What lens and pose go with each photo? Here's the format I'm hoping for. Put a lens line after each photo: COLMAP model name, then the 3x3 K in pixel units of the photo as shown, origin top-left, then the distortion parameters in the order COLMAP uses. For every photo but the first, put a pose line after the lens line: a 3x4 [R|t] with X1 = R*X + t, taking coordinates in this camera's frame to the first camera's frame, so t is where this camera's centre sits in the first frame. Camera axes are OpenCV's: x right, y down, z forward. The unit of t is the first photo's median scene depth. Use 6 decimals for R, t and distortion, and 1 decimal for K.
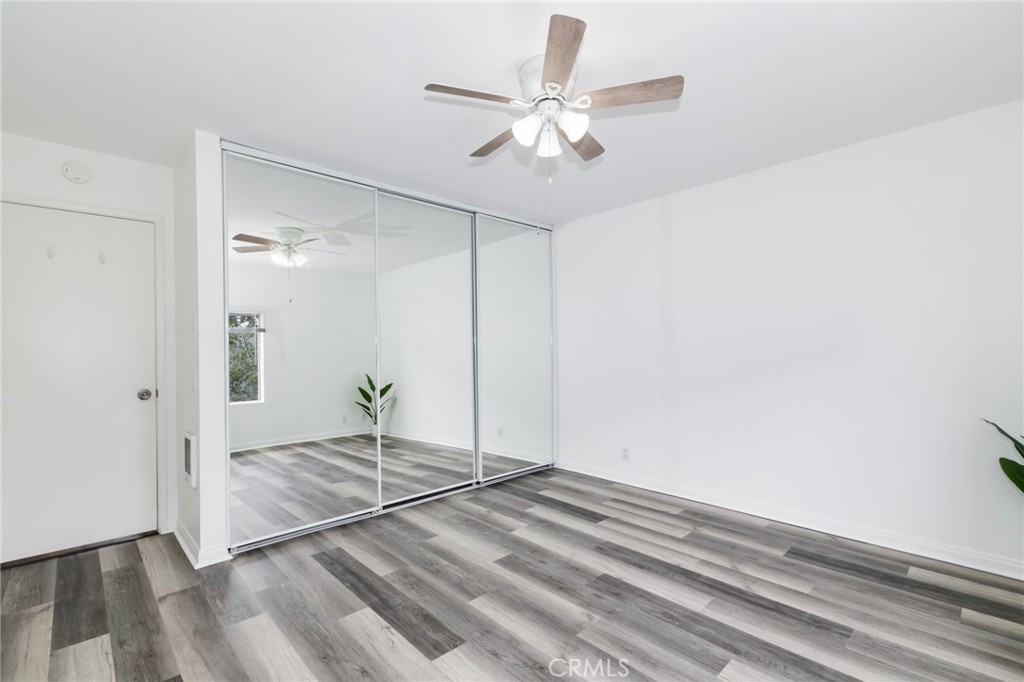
lens RADIAL K [[475.6, 0, 492.6], [0, 475.6, 352.4], [0, 0, 1]] dist [0.002712, 0.000036]
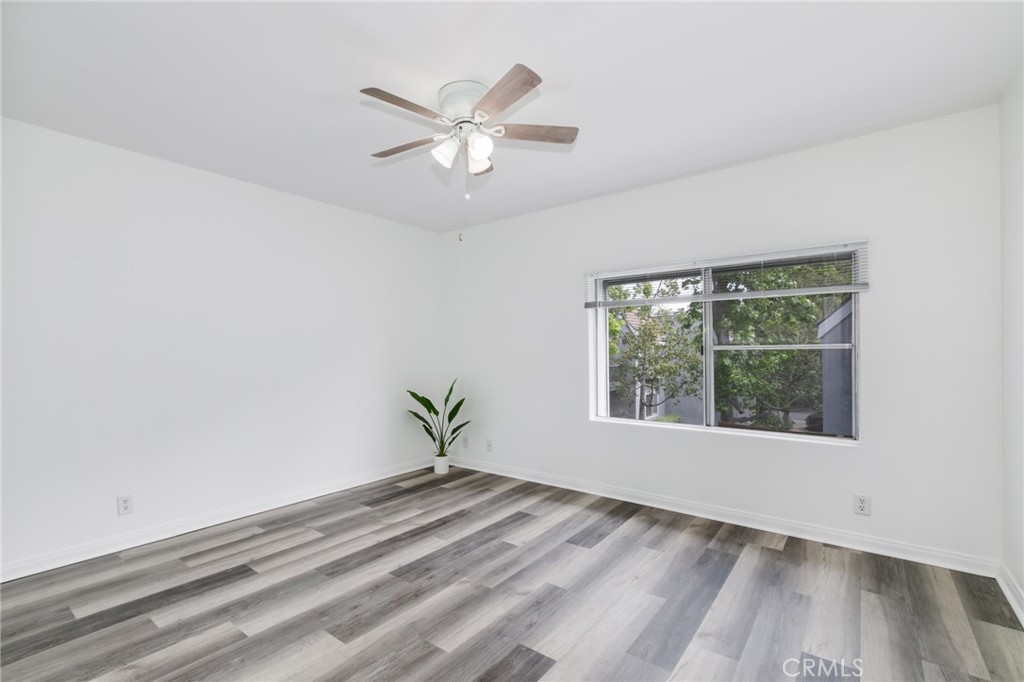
lens RADIAL K [[475.6, 0, 492.6], [0, 475.6, 352.4], [0, 0, 1]] dist [0.002712, 0.000036]
pose [[-0.183984, 0.003475, 0.982923, -0.792625], [0.014334, 0.999897, -0.000852, -0.000172], [-0.982825, 0.013933, -0.184014, 0.952194]]
